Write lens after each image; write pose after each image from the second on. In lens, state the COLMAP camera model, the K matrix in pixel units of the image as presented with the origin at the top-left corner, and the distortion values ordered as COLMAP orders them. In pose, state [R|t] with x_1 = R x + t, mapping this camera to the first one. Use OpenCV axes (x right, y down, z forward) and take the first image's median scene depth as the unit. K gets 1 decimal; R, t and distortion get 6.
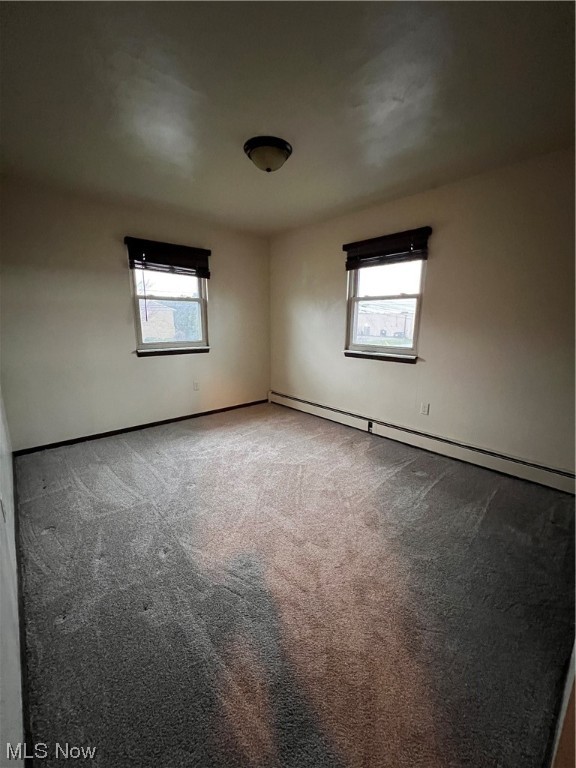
lens RADIAL K [[309.6, 0, 285.9], [0, 309.6, 382.4], [0, 0, 1]] dist [-0.001037, -0.000015]
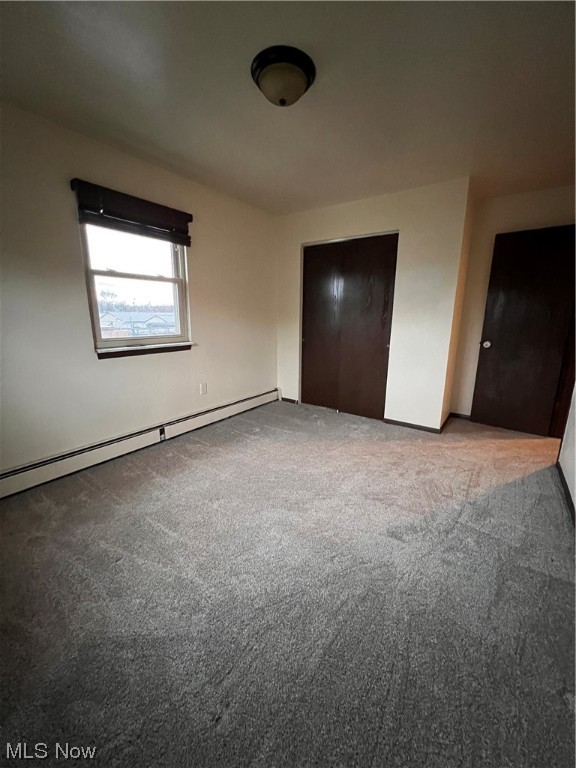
lens RADIAL K [[309.6, 0, 285.7], [0, 309.6, 386.6], [0, 0, 1]] dist [-0.001037, -0.000015]
pose [[-0.223552, -0.230779, 0.946977, -0.580969], [0.180389, 0.944986, 0.272877, -0.150079], [-0.957854, 0.231826, -0.169623, 0.813451]]
